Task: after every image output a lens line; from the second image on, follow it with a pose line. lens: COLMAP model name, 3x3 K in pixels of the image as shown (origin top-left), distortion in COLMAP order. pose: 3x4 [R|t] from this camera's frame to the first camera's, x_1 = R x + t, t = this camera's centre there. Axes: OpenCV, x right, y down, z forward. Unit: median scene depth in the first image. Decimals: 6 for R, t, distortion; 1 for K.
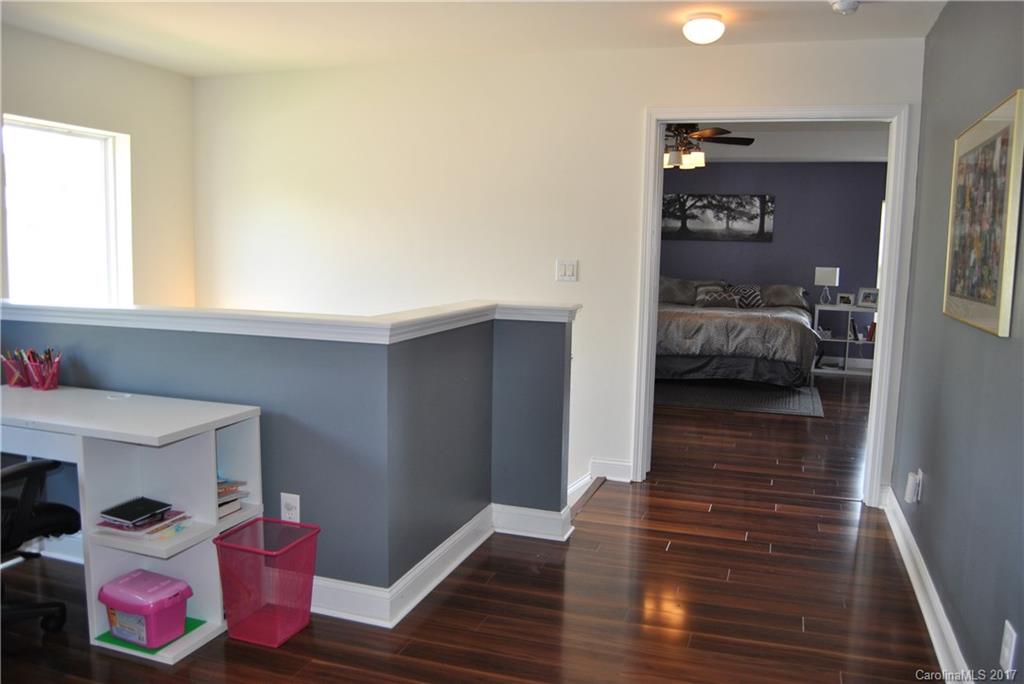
lens RADIAL K [[810.1, 0, 516.4], [0, 810.1, 348.3], [0, 0, 1]] dist [-0.096682, 0.032342]
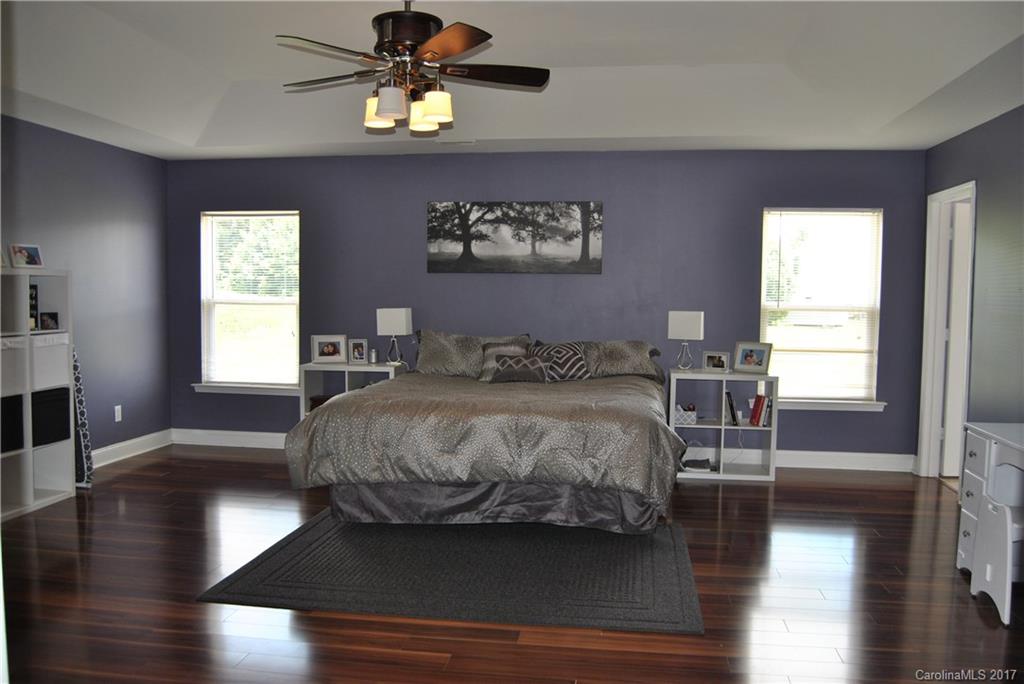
lens RADIAL K [[810.1, 0, 515.1], [0, 810.1, 342.3], [0, 0, 1]] dist [-0.096682, 0.032342]
pose [[0.984077, -0.024002, 0.176116, 0.136020], [0.033833, 0.998019, -0.053033, -0.045766], [-0.174494, 0.058147, 0.982940, 0.379033]]
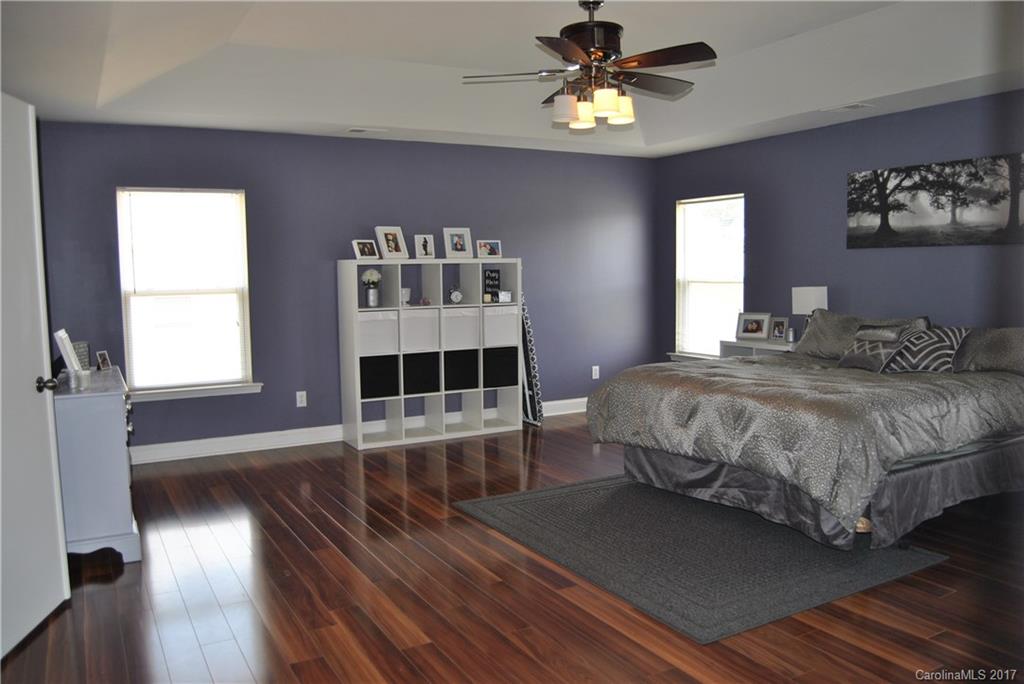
lens RADIAL K [[810.1, 0, 519.0], [0, 810.1, 338.5], [0, 0, 1]] dist [-0.096682, 0.032342]
pose [[0.740138, 0.021522, -0.672110, 0.417582], [-0.048921, 0.998563, -0.021897, -0.045618], [0.670673, 0.049087, 0.740127, 0.421160]]
